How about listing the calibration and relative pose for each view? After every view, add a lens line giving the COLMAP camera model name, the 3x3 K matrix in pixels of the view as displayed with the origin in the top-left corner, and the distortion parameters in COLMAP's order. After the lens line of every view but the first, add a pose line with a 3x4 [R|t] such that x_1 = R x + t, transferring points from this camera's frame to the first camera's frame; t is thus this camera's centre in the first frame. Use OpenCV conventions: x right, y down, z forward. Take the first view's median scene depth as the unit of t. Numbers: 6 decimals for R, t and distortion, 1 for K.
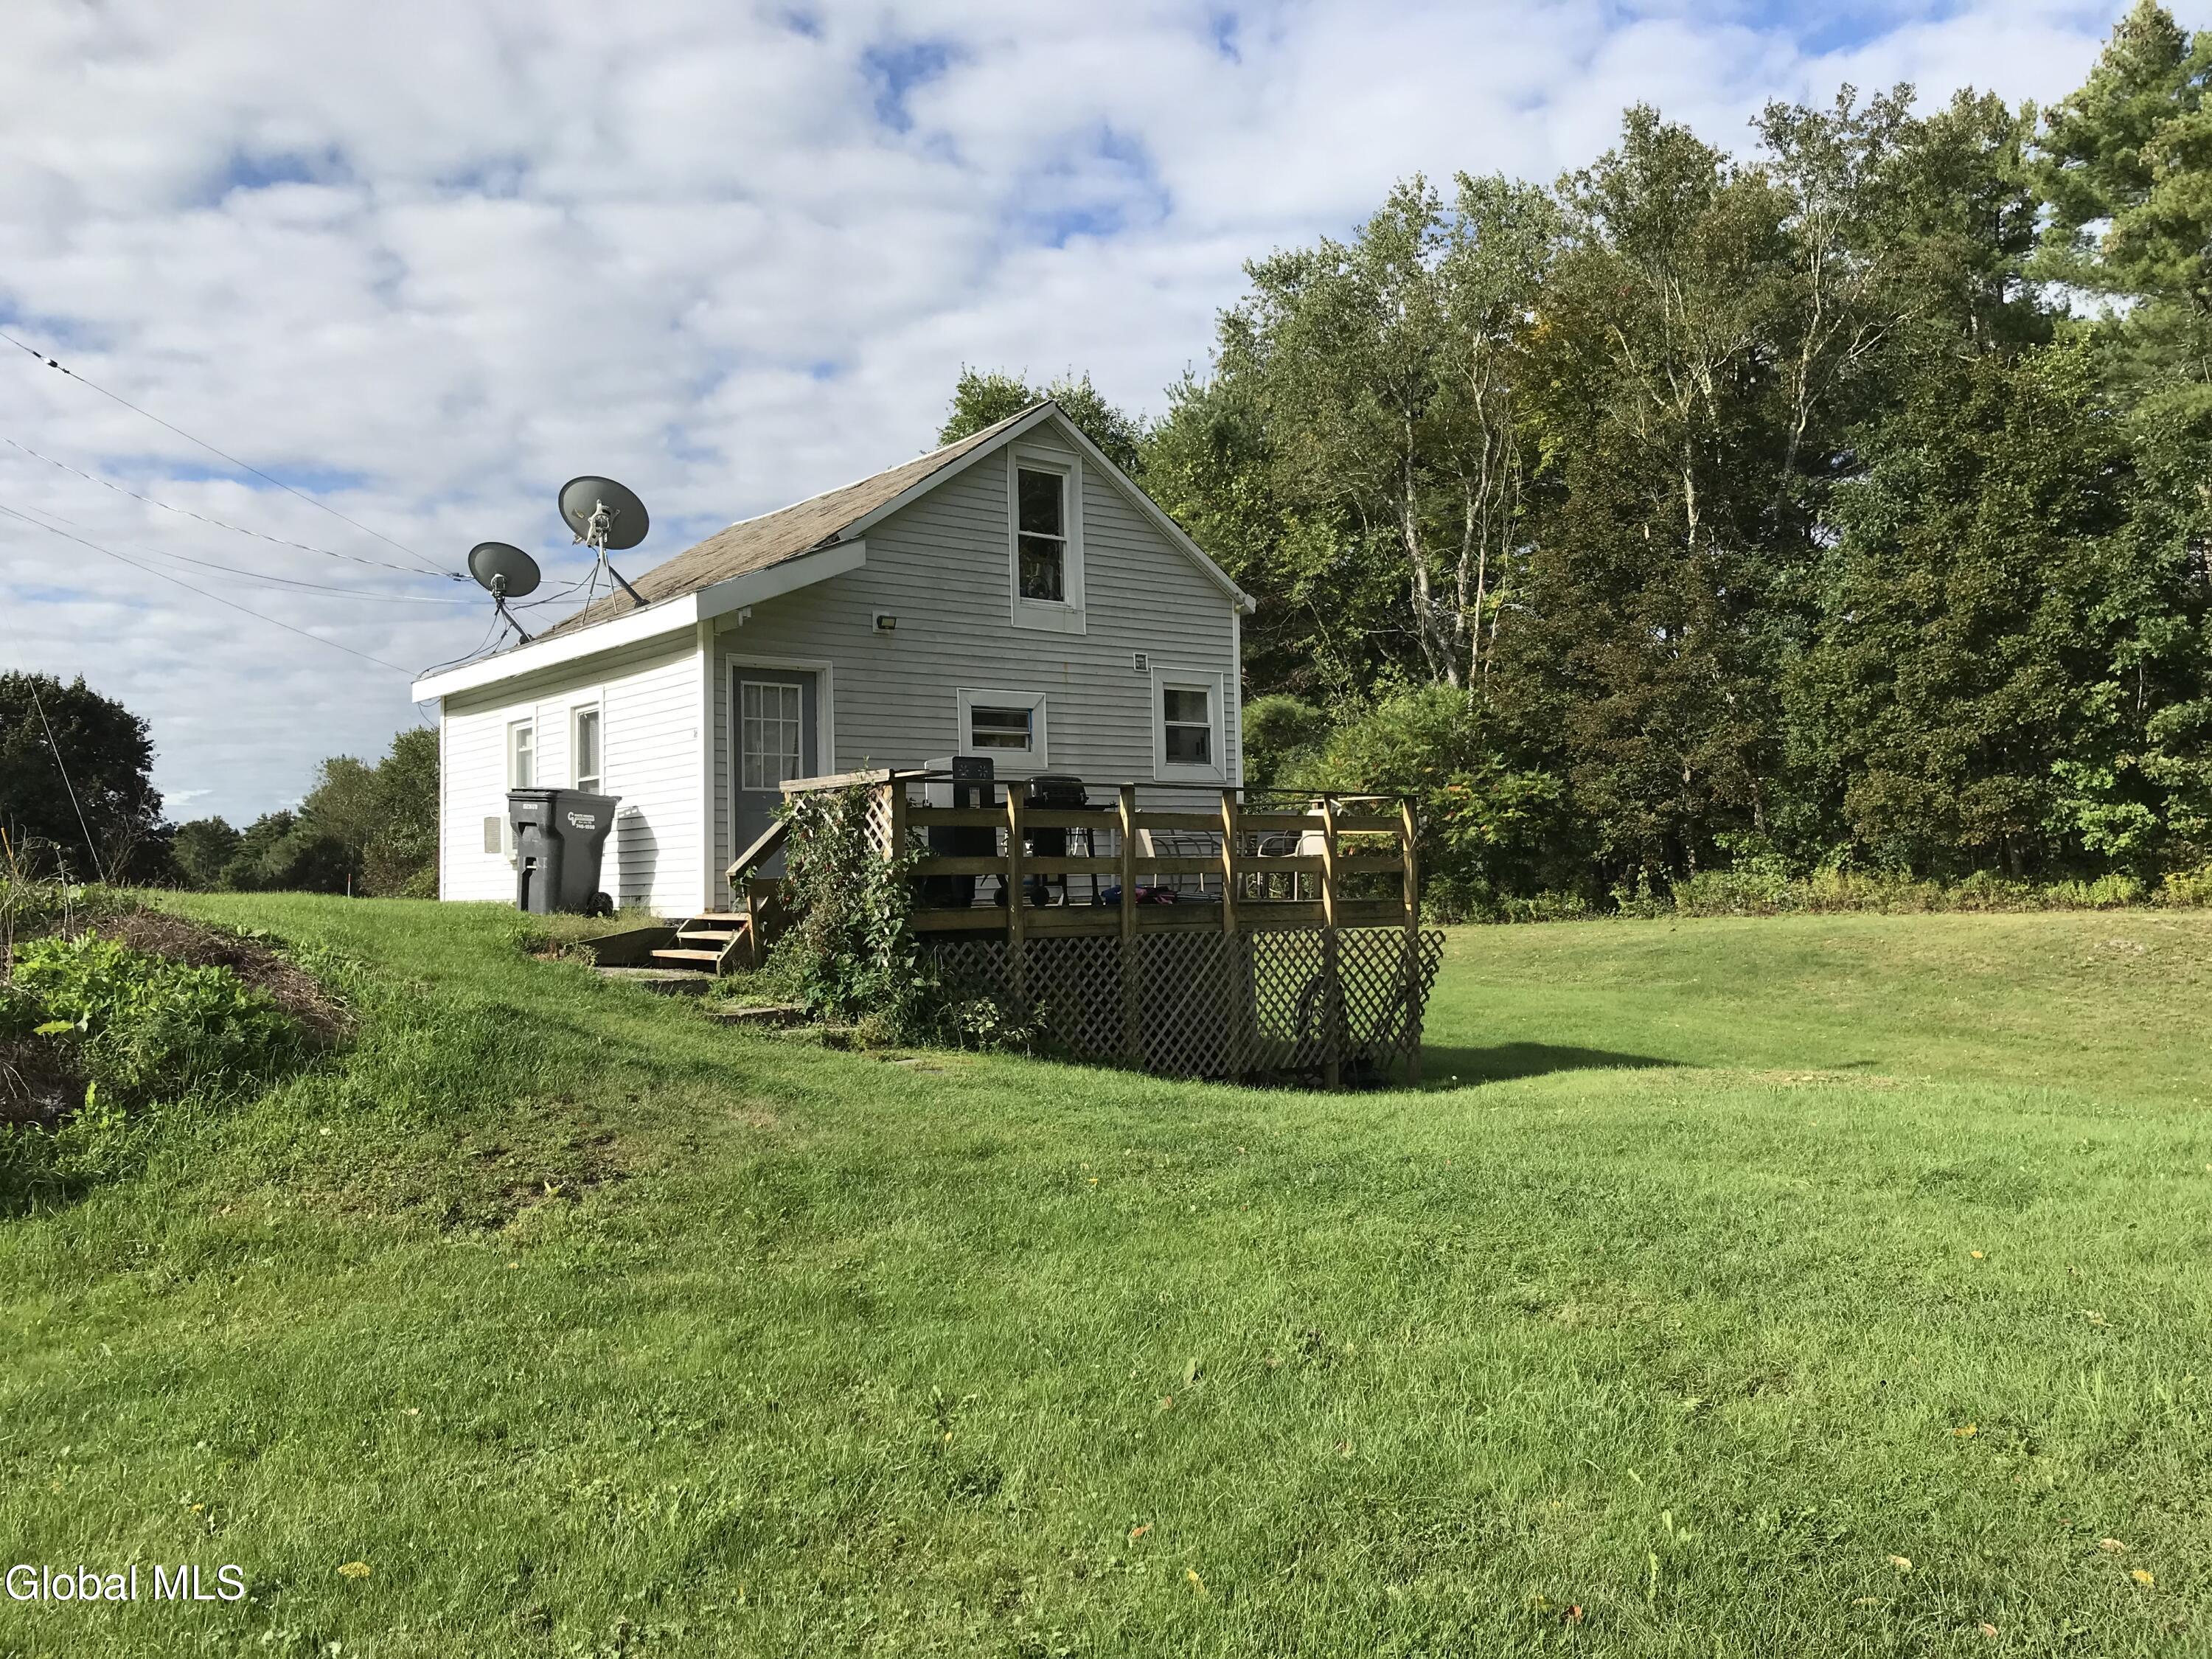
lens RADIAL K [[1794.3, 0, 1112.5], [0, 1794.3, 831.5], [0, 0, 1]] dist [0.043729, -0.055966]
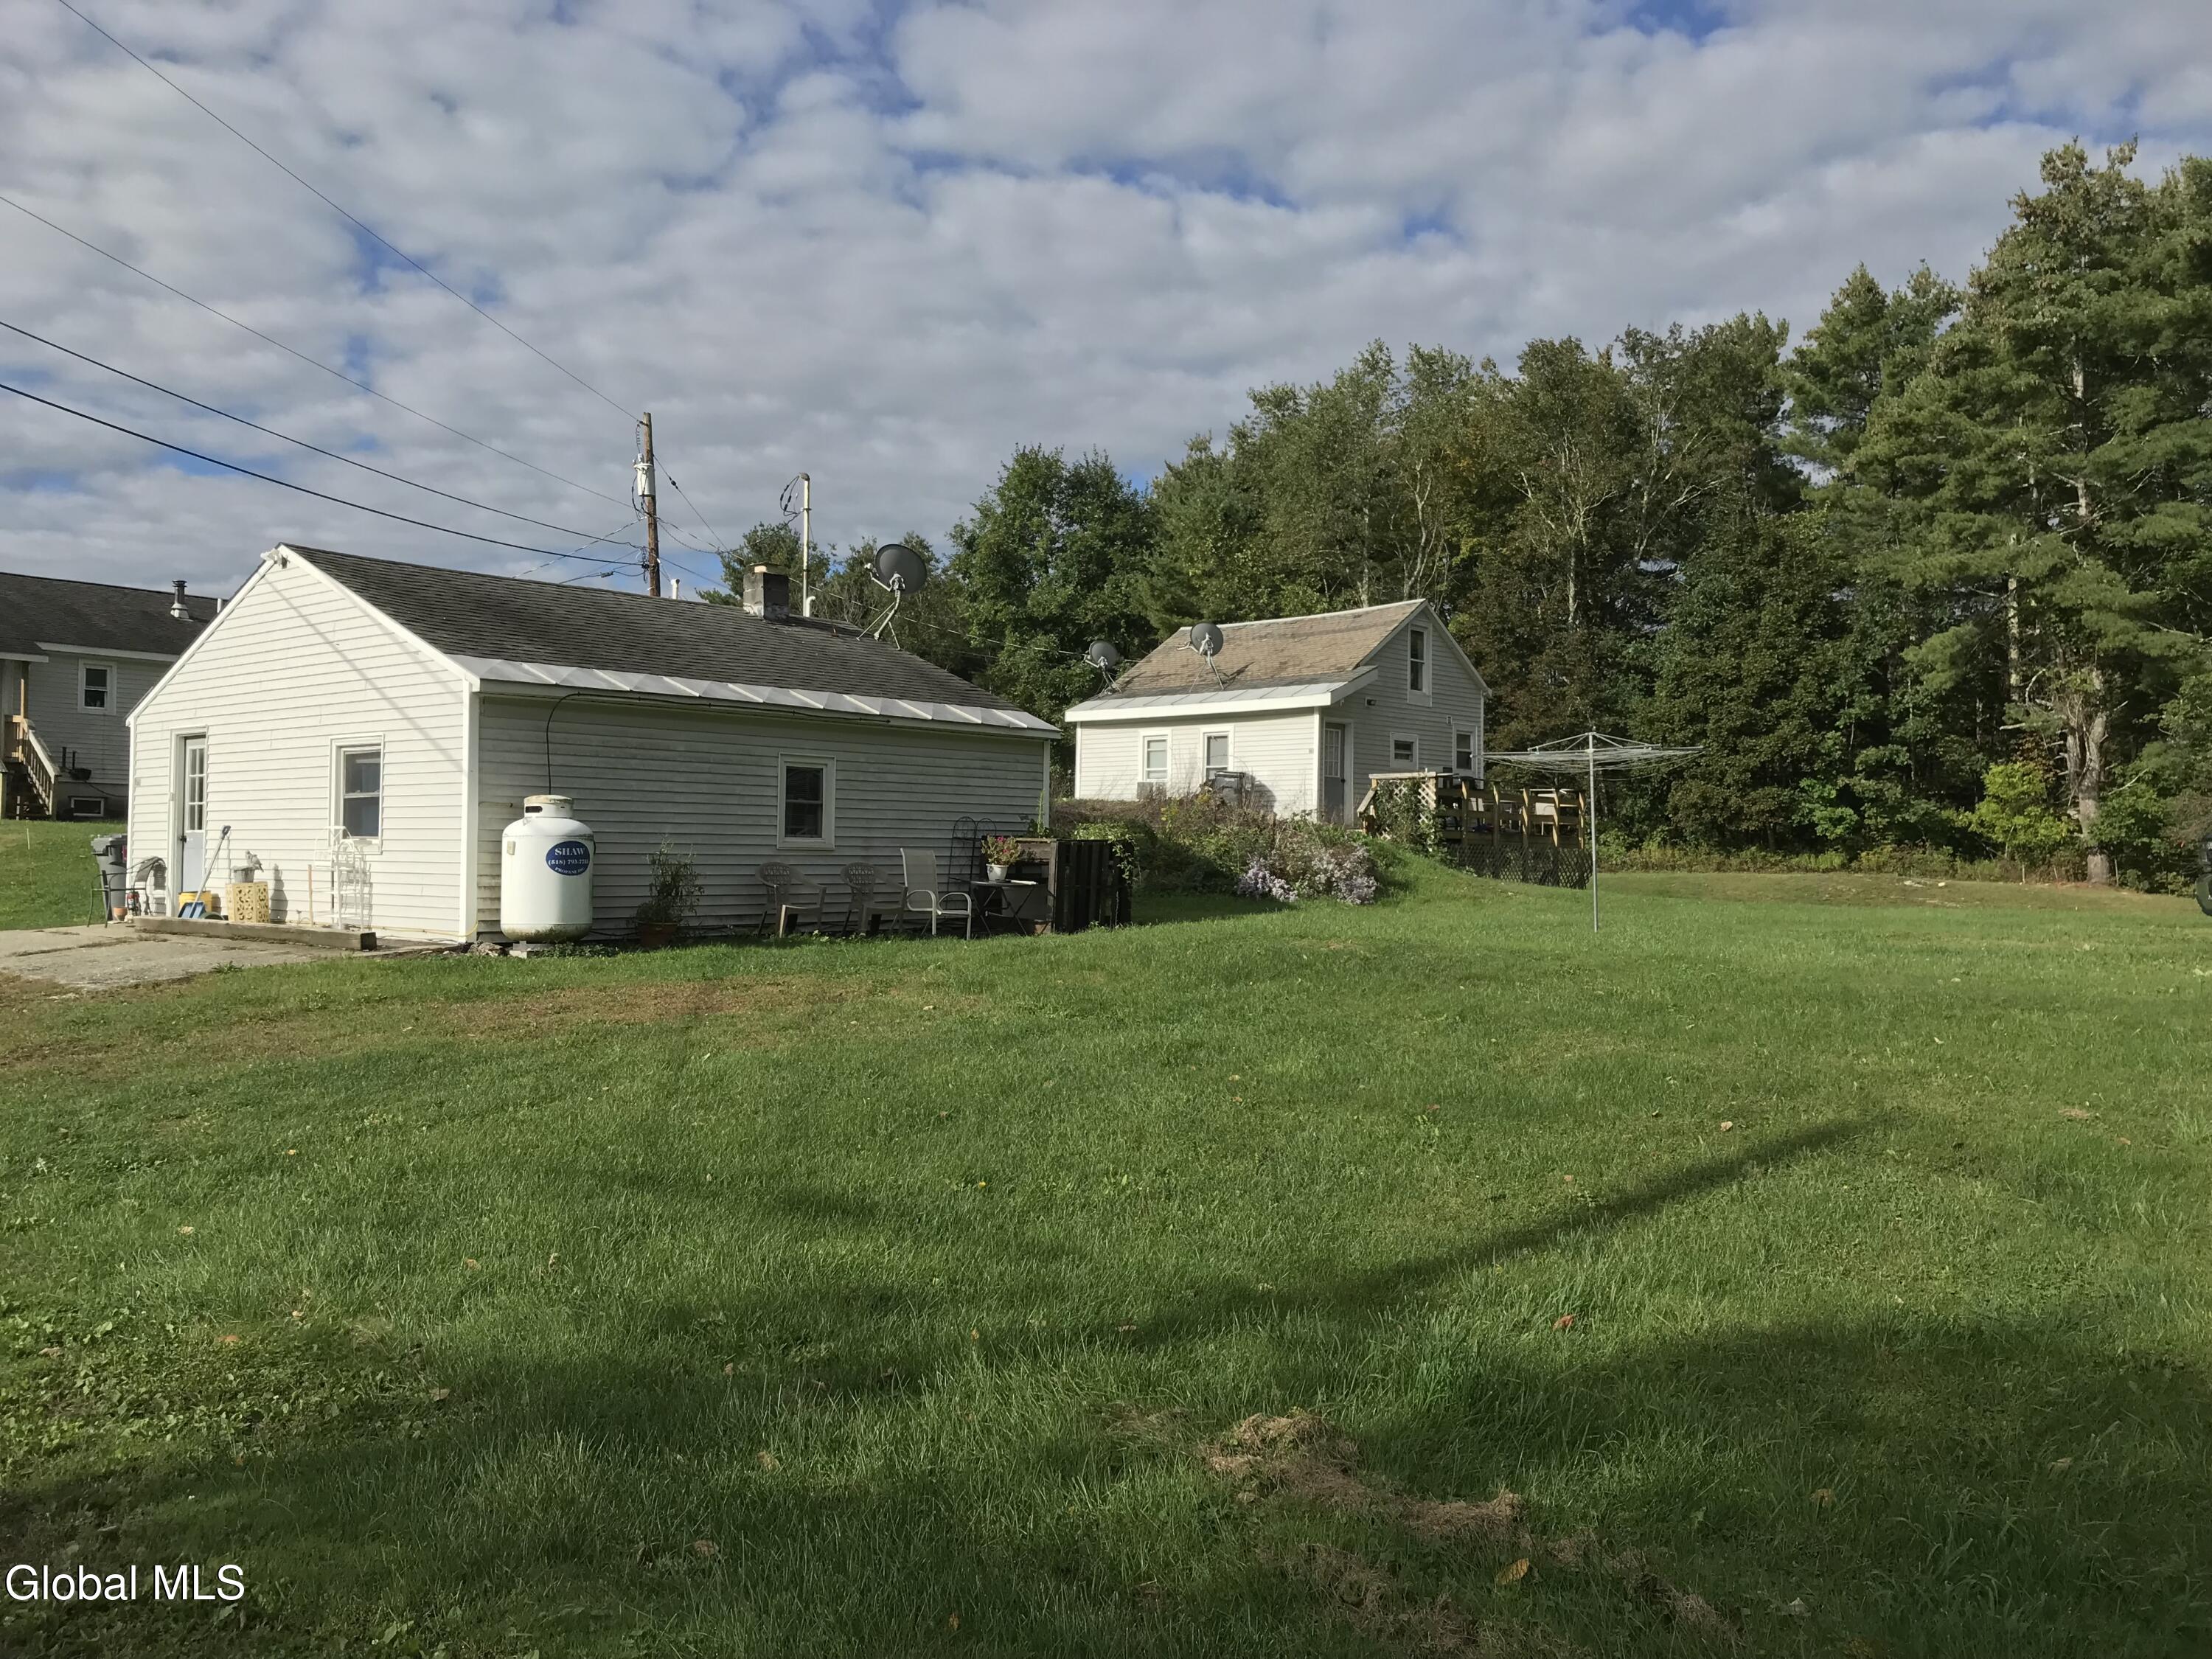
lens RADIAL K [[1794.3, 0, 1111.6], [0, 1794.3, 824.5], [0, 0, 1]] dist [0.043729, -0.055966]
pose [[0.985690, 0.035821, 0.164716, -0.339663], [-0.037484, 0.999273, 0.006997, 0.012828], [-0.164345, -0.013071, 0.986316, -0.472677]]
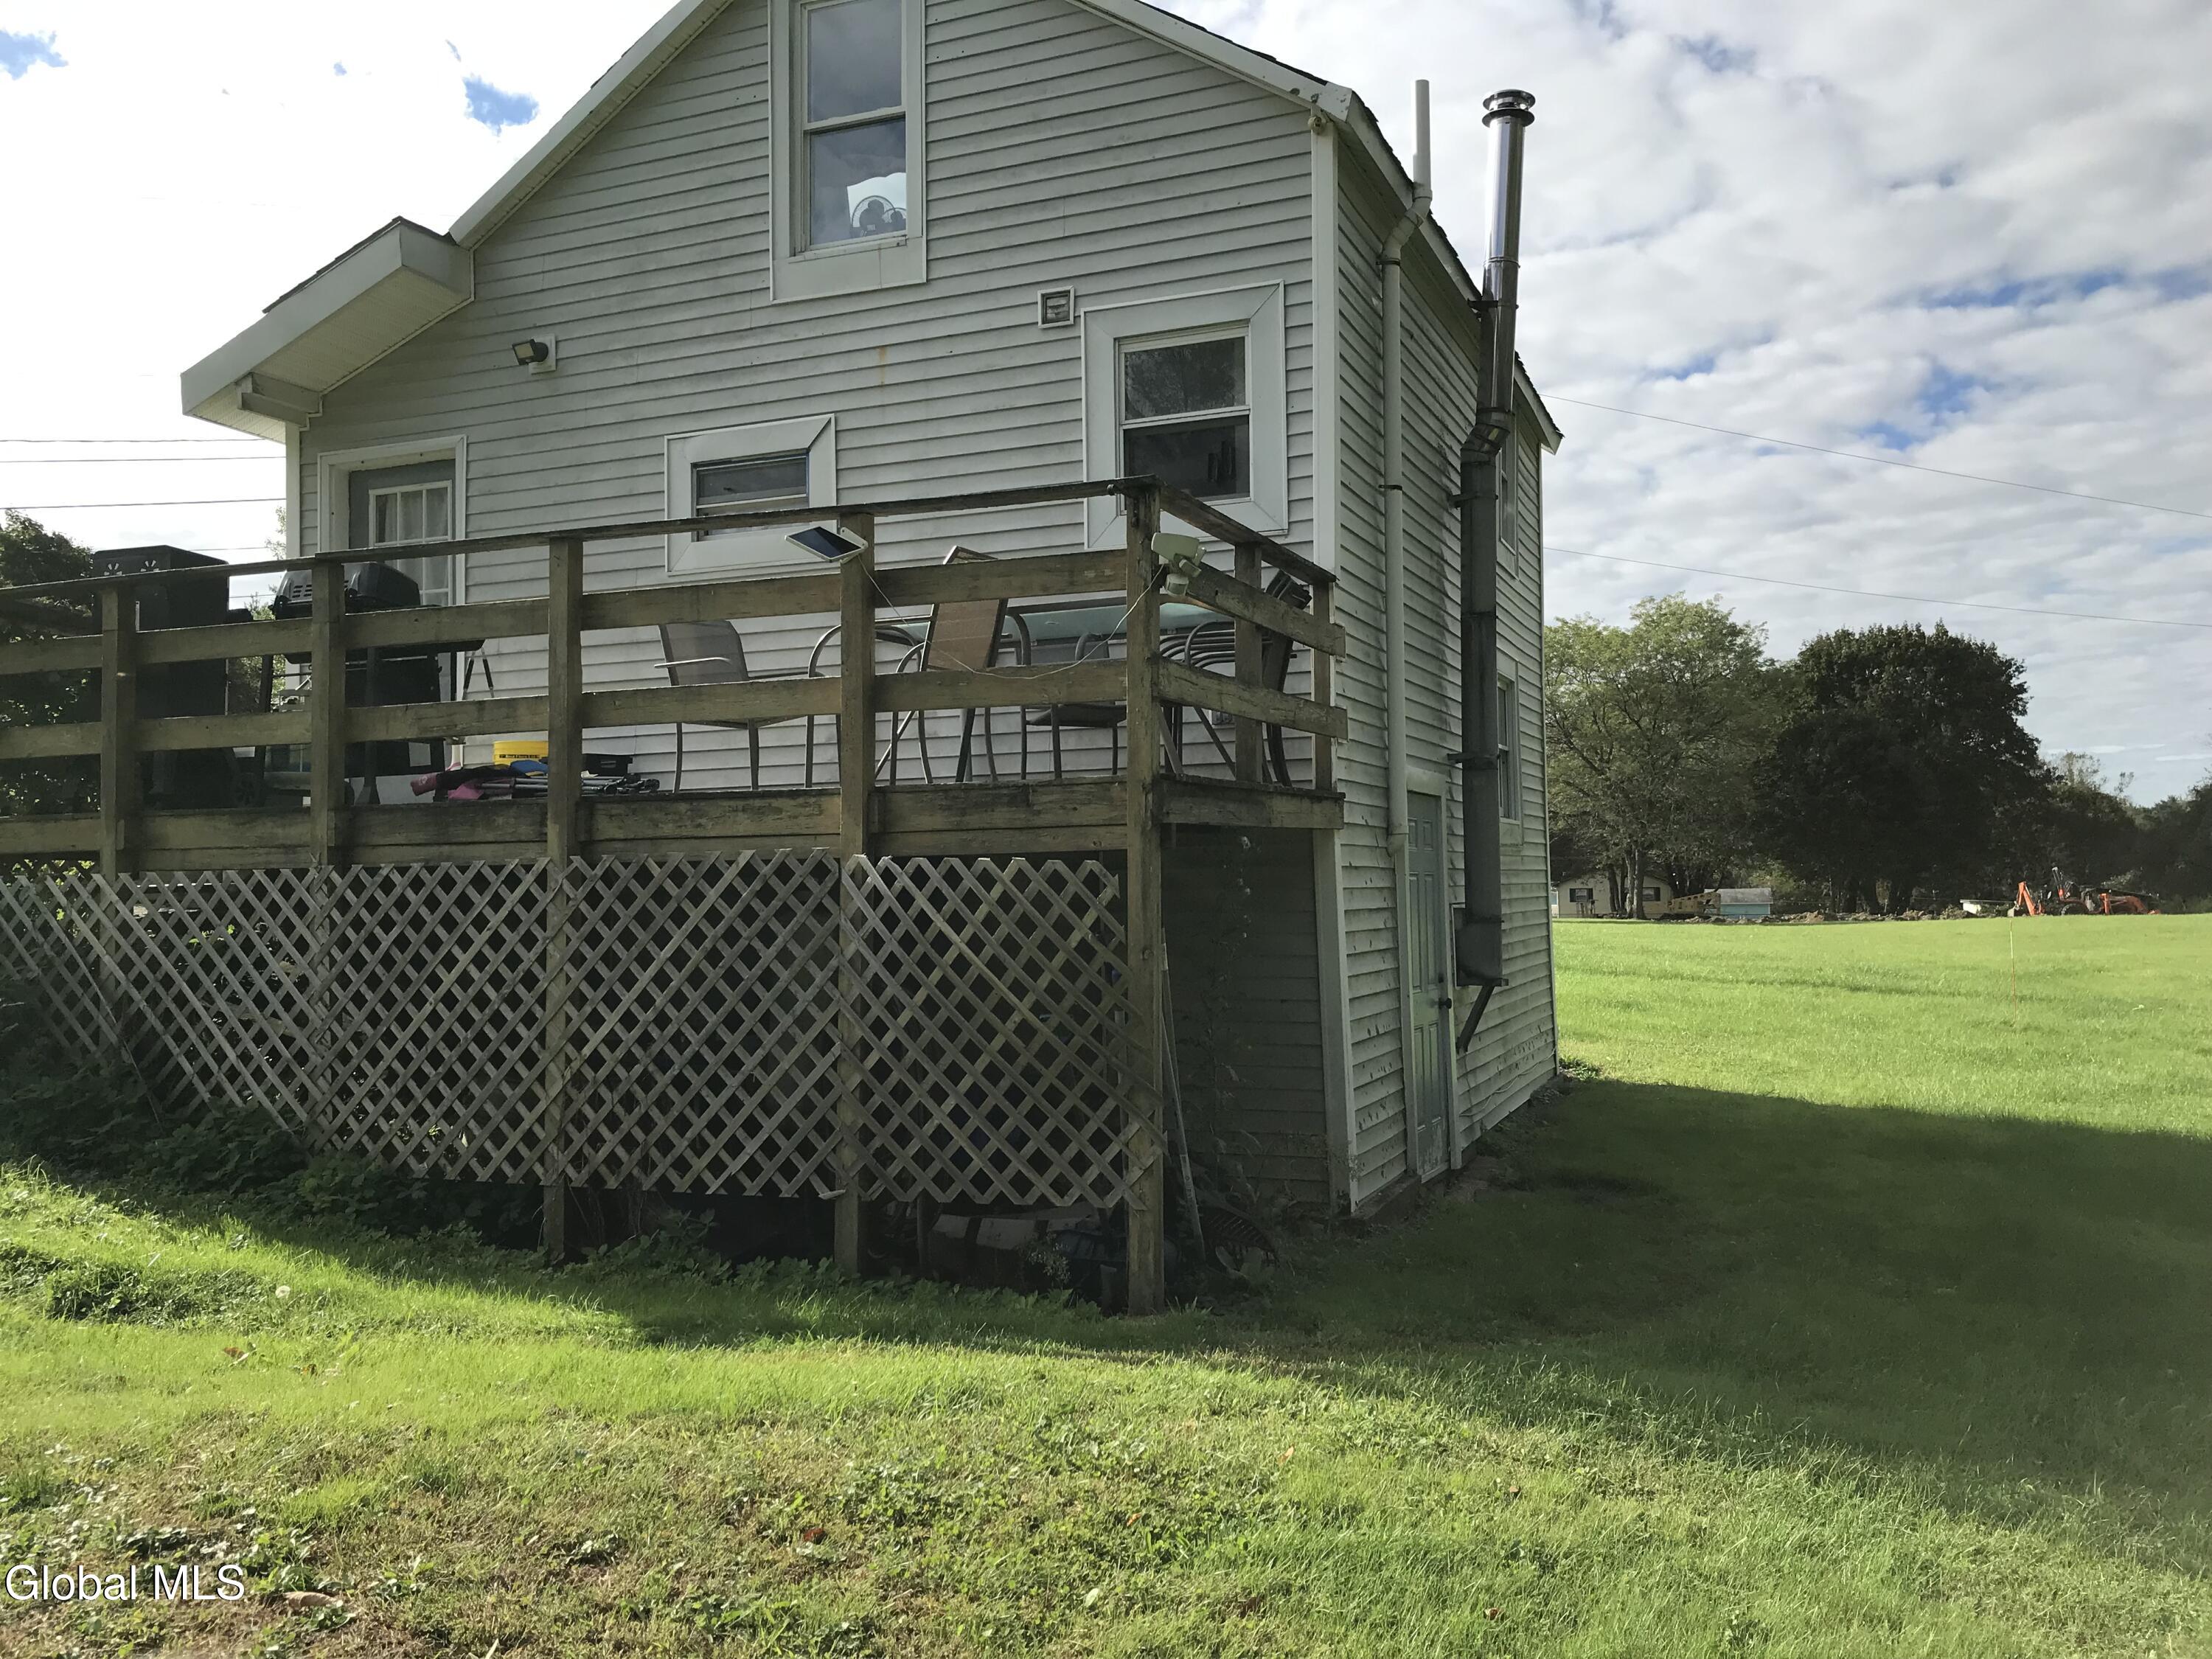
lens RADIAL K [[1794.3, 0, 1102.2], [0, 1794.3, 827.2], [0, 0, 1]] dist [0.043729, -0.055966]
pose [[0.455347, -0.012869, -0.890221, 0.213080], [0.031321, 0.999508, 0.001571, 0.020636], [0.889763, -0.028598, 0.455526, 0.379574]]
